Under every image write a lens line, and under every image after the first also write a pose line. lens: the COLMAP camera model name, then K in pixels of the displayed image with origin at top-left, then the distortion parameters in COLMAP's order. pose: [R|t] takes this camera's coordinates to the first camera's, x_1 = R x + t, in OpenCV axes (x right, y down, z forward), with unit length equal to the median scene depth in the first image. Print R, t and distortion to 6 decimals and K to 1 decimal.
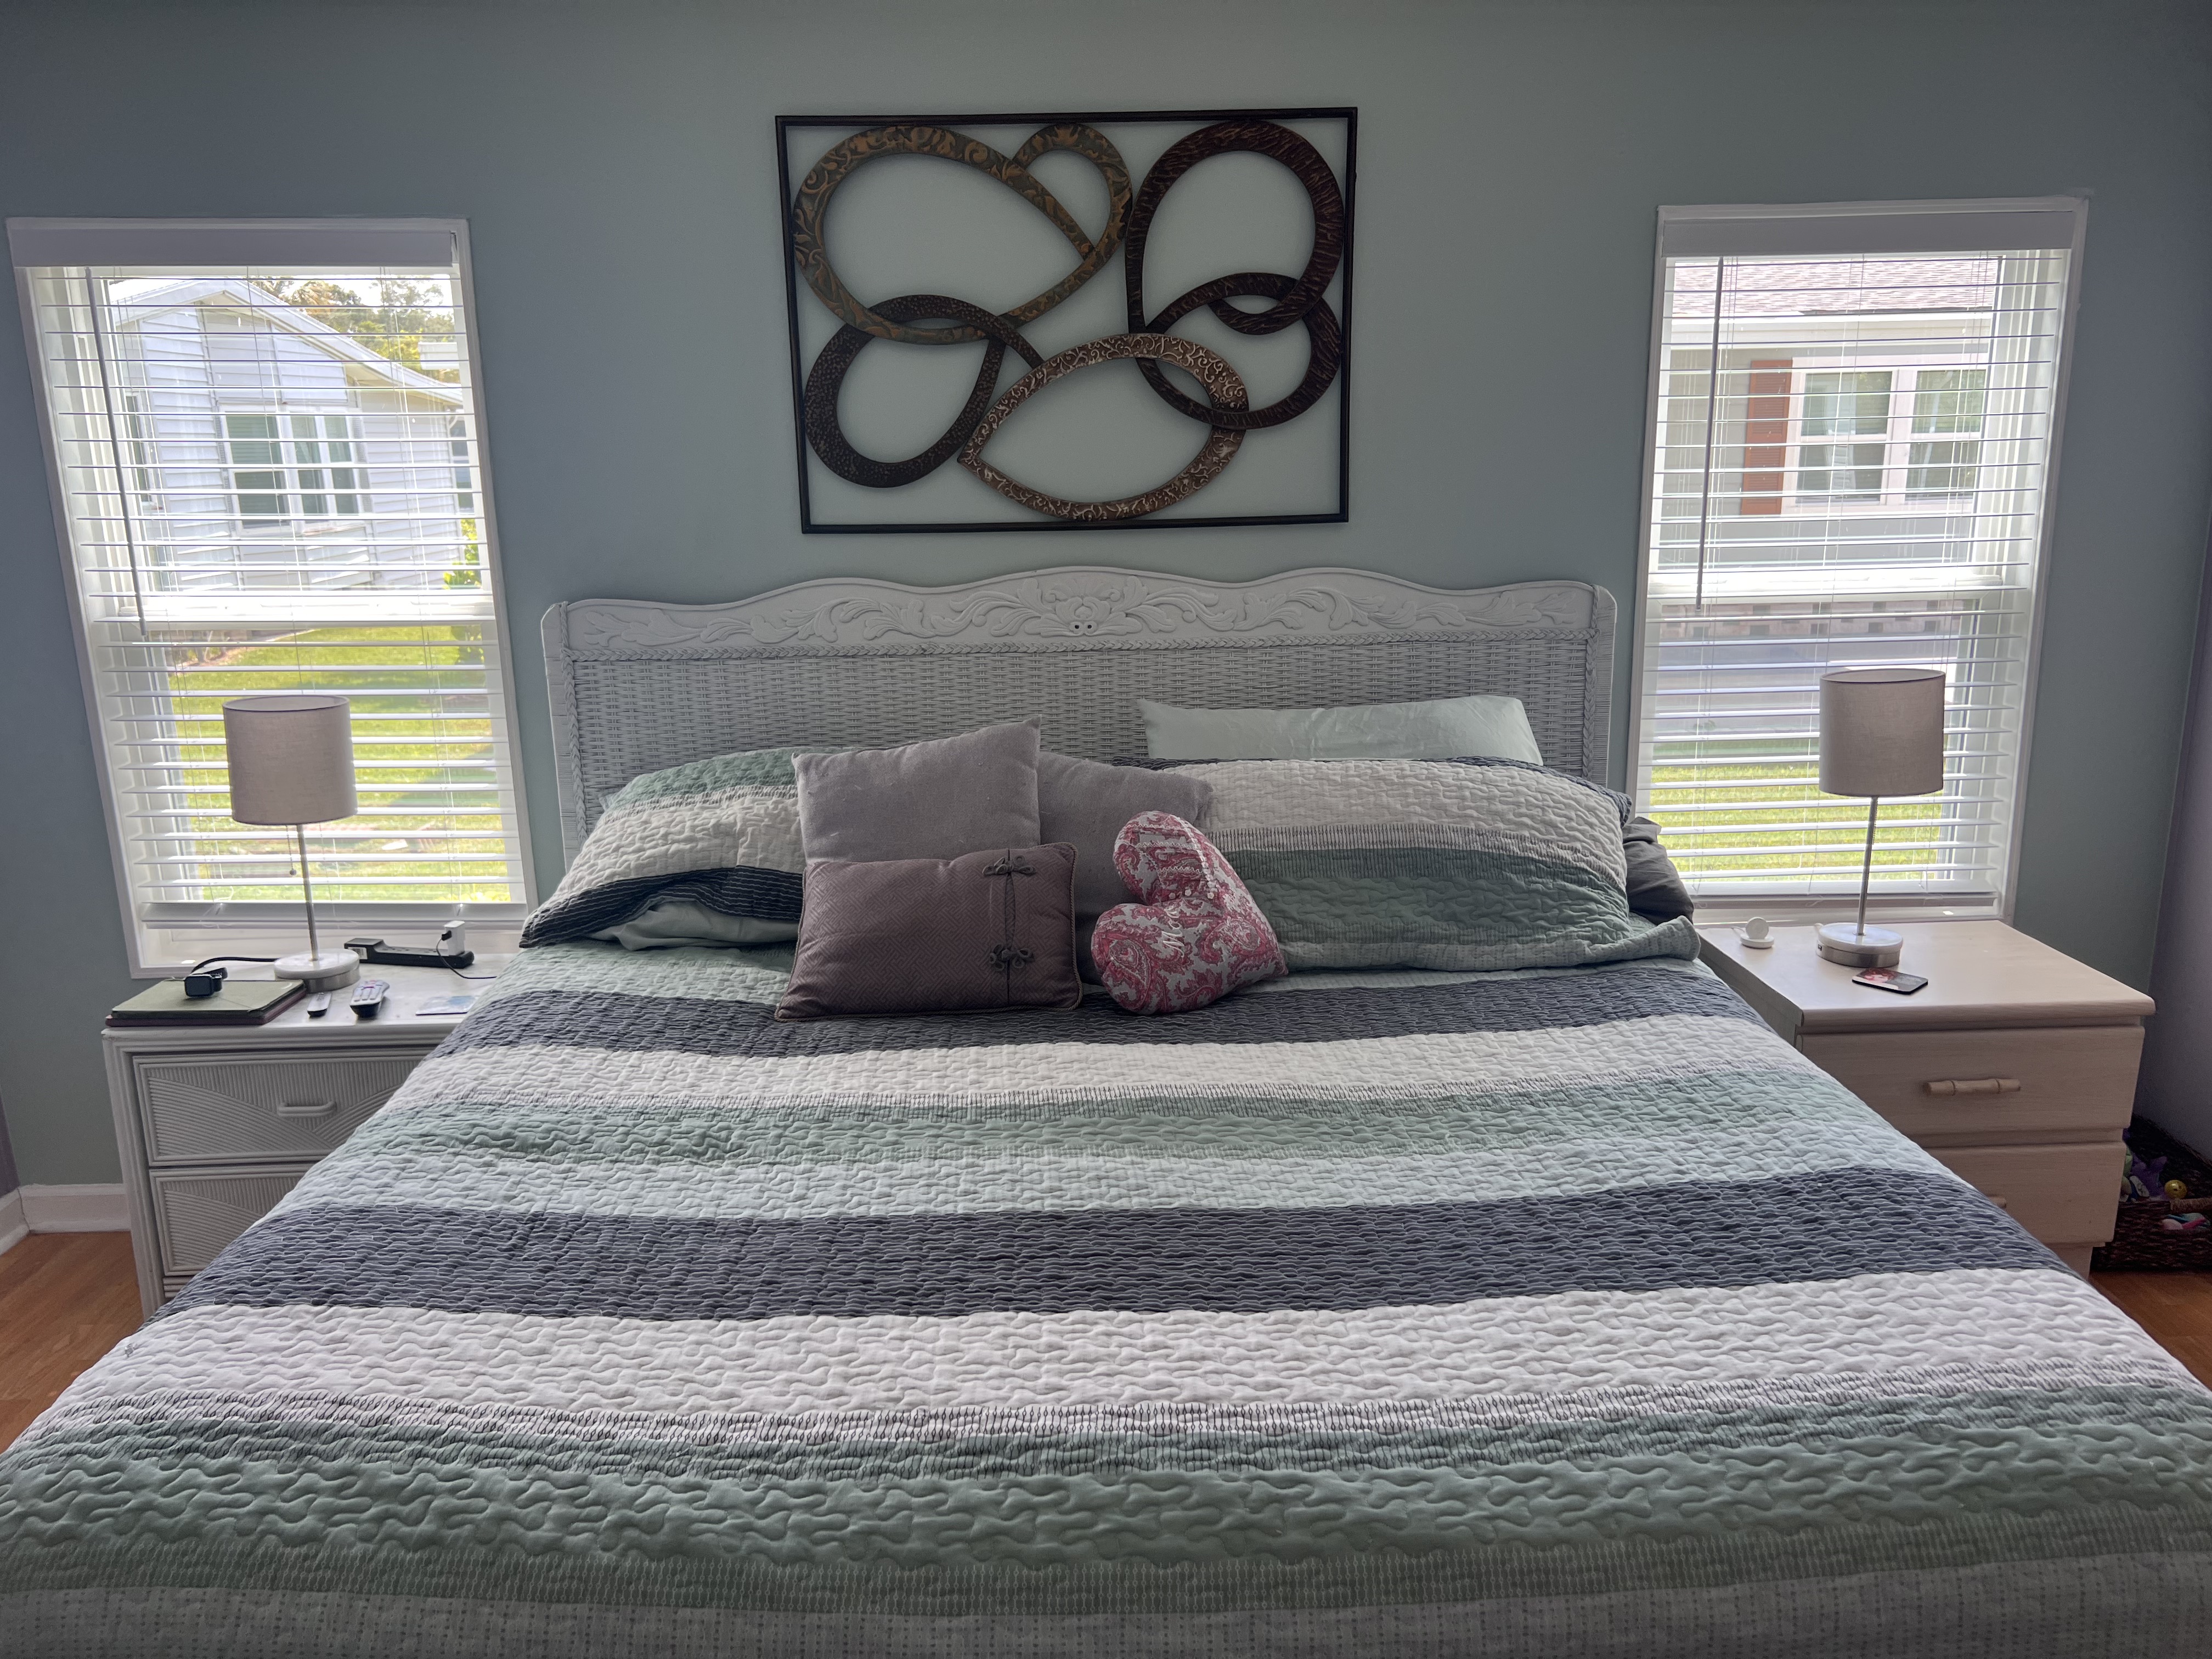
lens RADIAL K [[1668.1, 0, 1118.0], [0, 1668.1, 823.2], [0, 0, 1]] dist [0.044672, -0.051645]
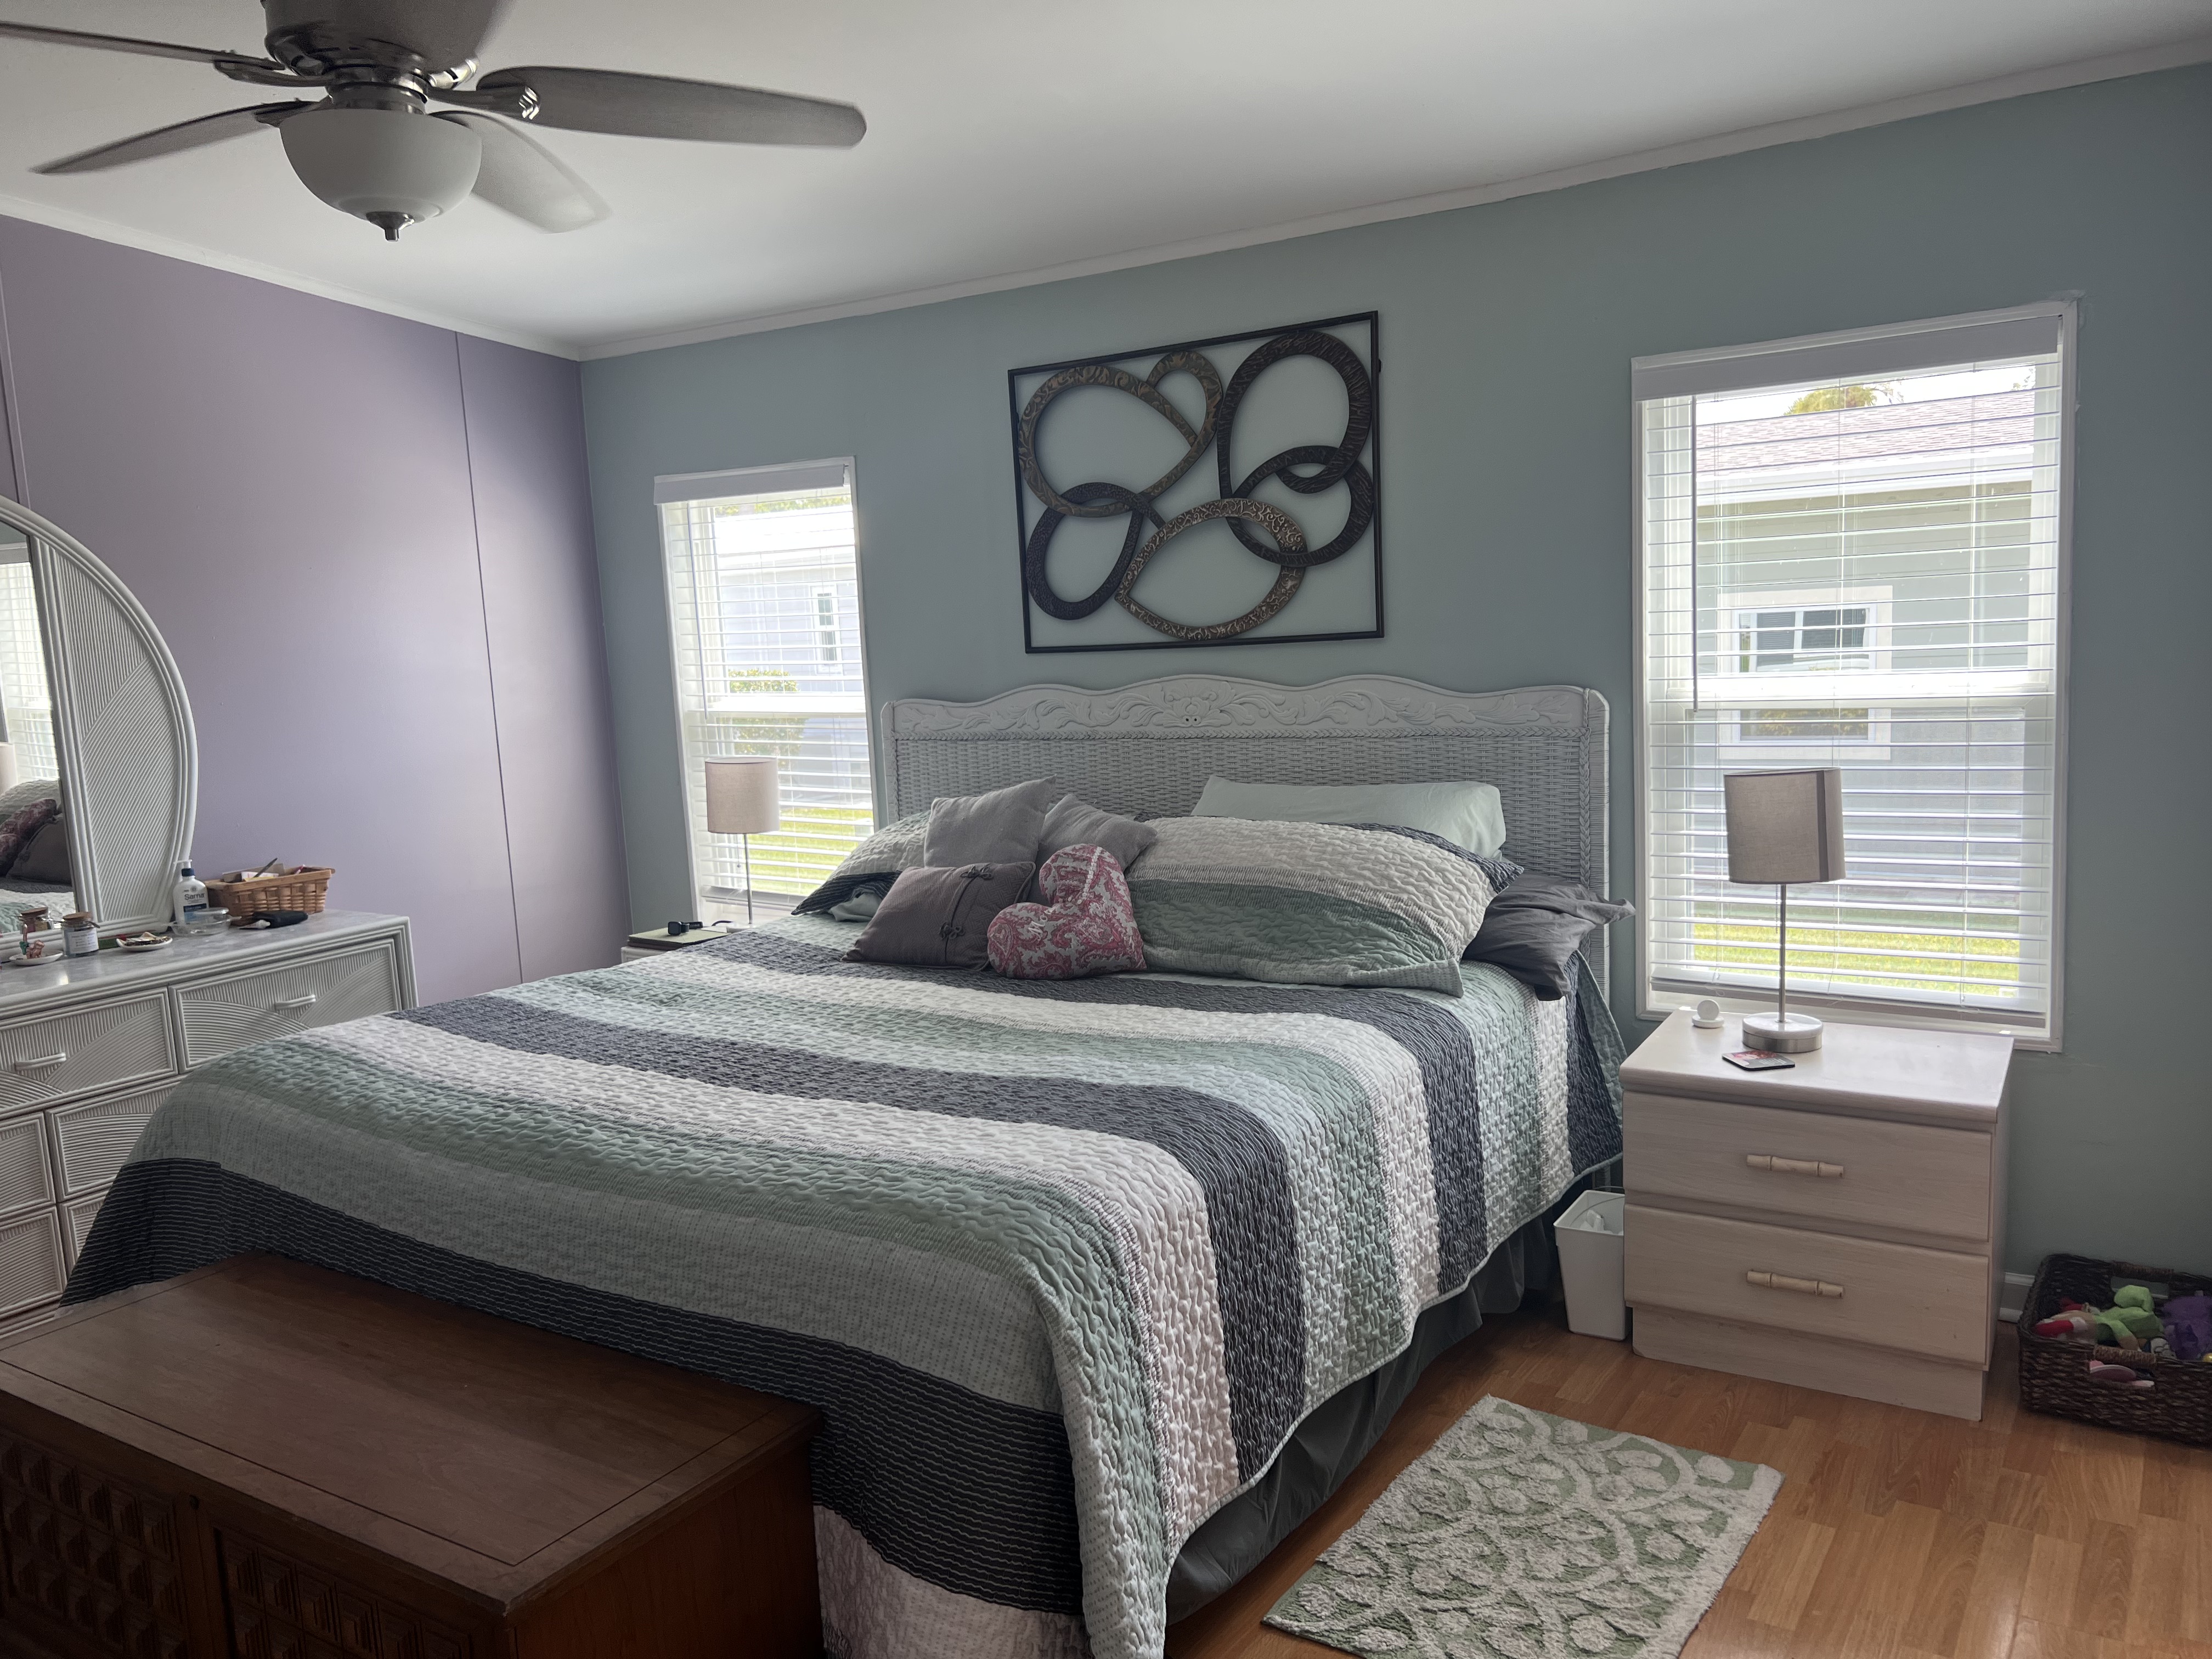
lens RADIAL K [[1668.1, 0, 1119.4], [0, 1668.1, 842.0], [0, 0, 1]] dist [0.044672, -0.051645]
pose [[0.814932, 0.052682, -0.577157, 0.712676], [-0.097372, 0.994150, -0.046742, 0.044994], [0.571318, 0.094290, 0.815294, -0.092961]]
